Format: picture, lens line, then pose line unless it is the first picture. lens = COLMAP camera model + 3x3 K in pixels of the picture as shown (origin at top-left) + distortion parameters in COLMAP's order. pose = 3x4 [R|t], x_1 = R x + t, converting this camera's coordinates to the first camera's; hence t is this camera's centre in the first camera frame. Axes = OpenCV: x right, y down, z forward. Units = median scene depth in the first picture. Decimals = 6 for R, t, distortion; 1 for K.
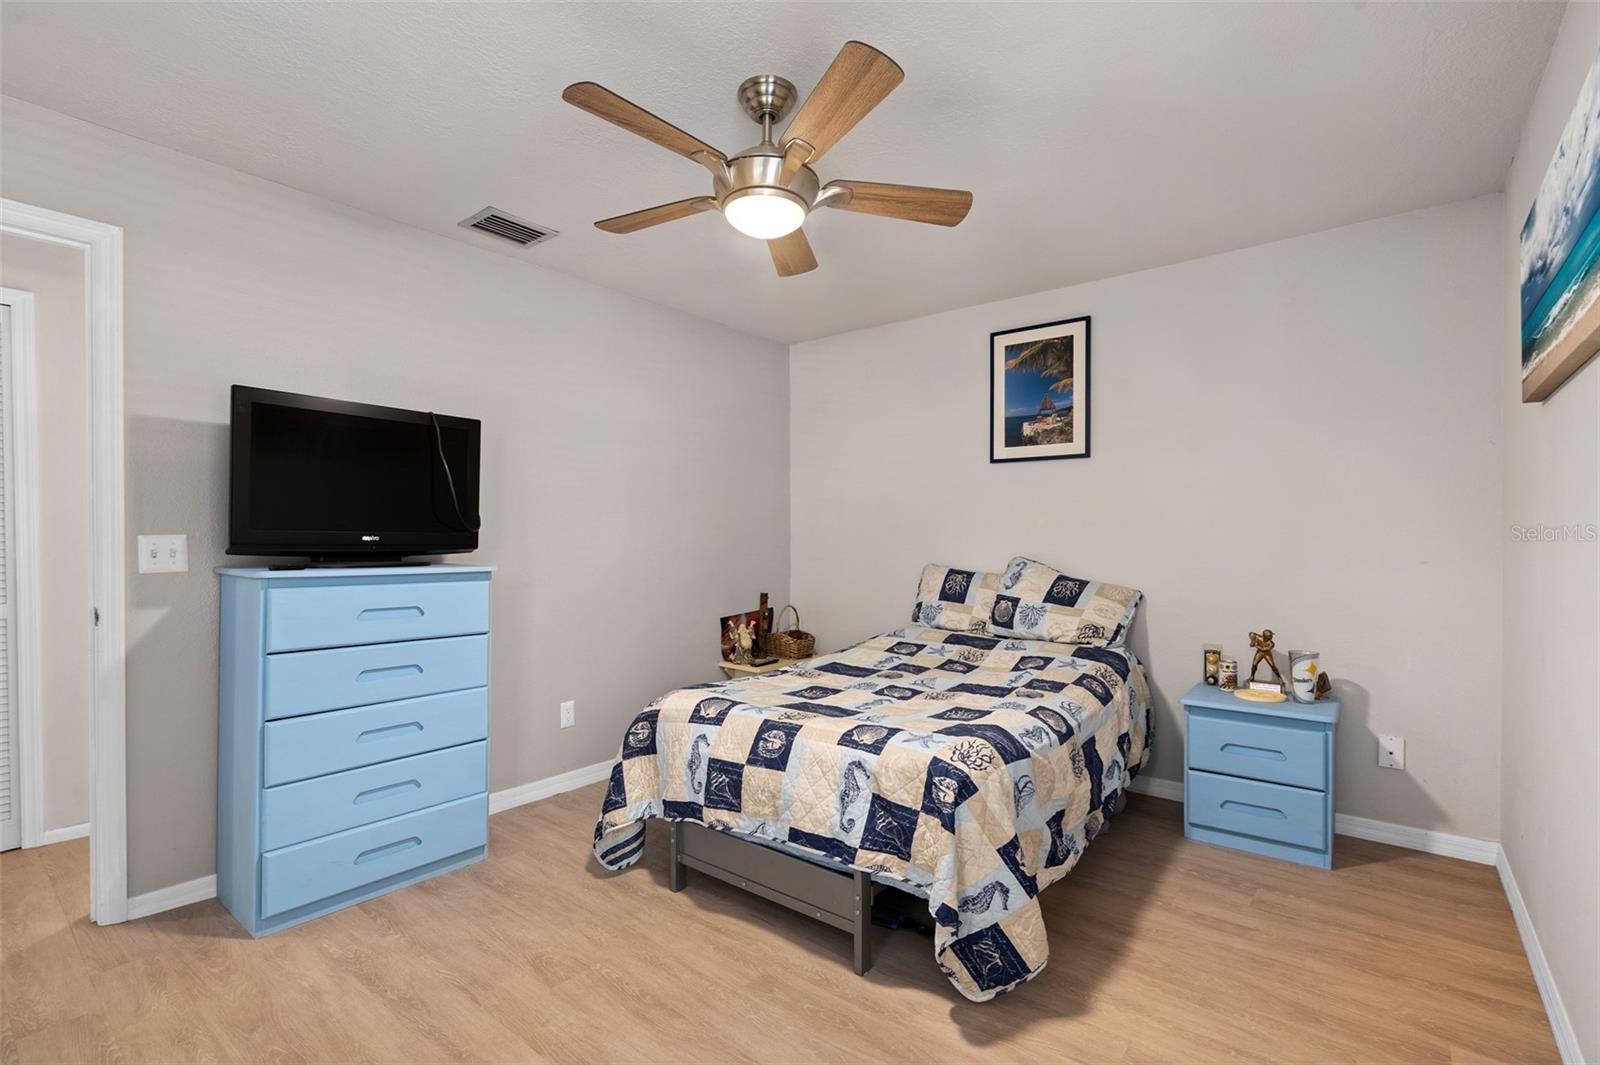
lens RADIAL K [[745.9, 0, 787.4], [0, 745.9, 536.1], [0, 0, 1]] dist [-0.001627, 0.000984]
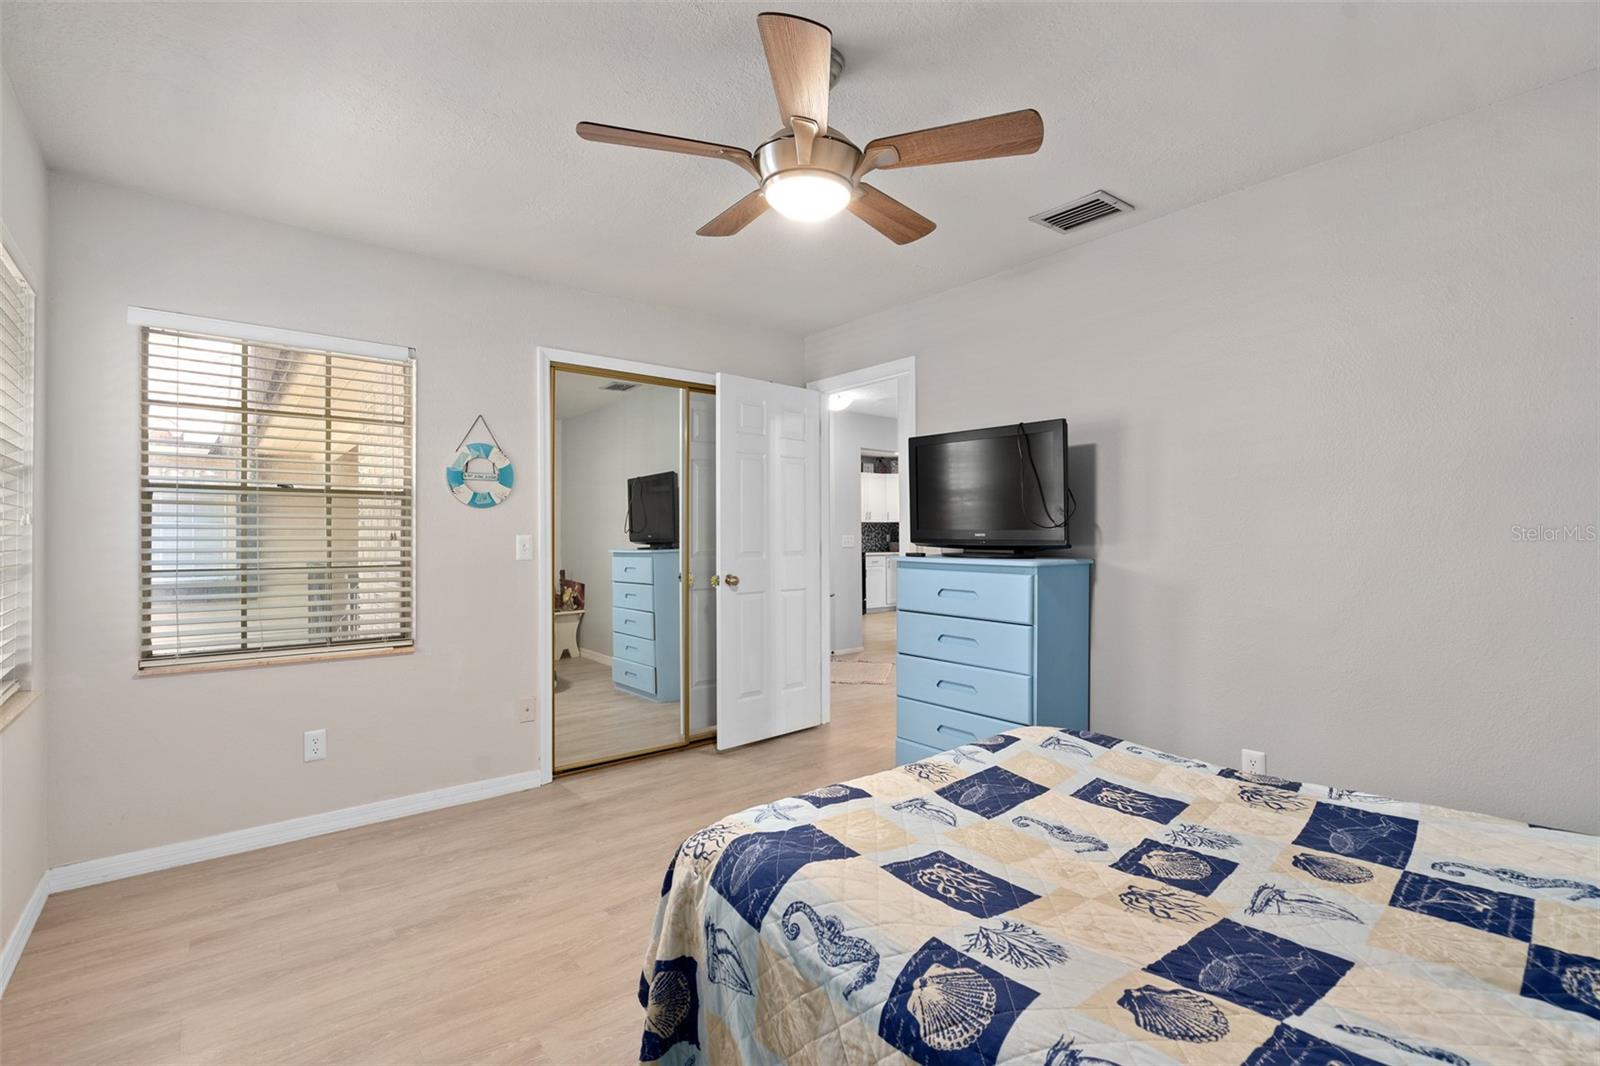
lens RADIAL K [[745.9, 0, 787.4], [0, 745.9, 536.6], [0, 0, 1]] dist [-0.001627, 0.000984]
pose [[-0.176592, 0.000017, -0.984284, 0.557243], [0.007302, 0.999973, -0.001293, 0.003956], [0.984257, -0.007416, -0.176587, 0.685058]]
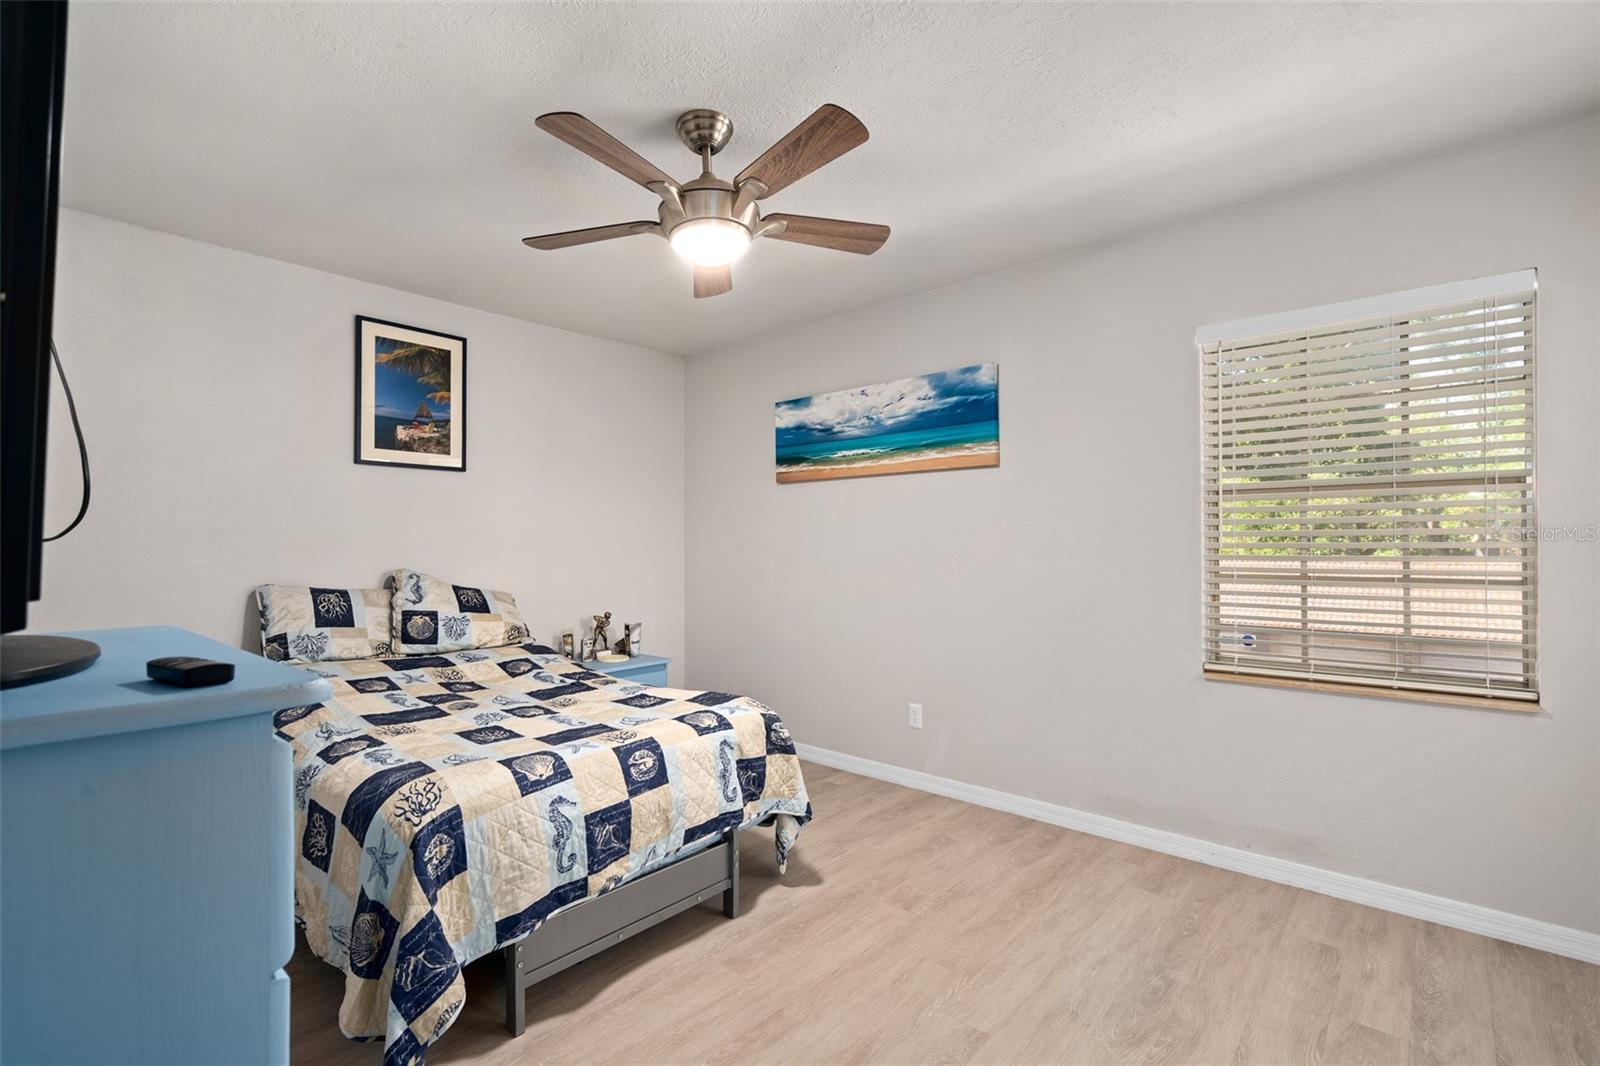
lens RADIAL K [[745.9, 0, 787.4], [0, 745.9, 536.6], [0, 0, 1]] dist [-0.001627, 0.000984]
pose [[0.025875, 0.008546, 0.999629, -0.640077], [0.003671, 0.999956, -0.008644, -0.003266], [-0.999658, 0.003893, 0.025843, 0.519634]]
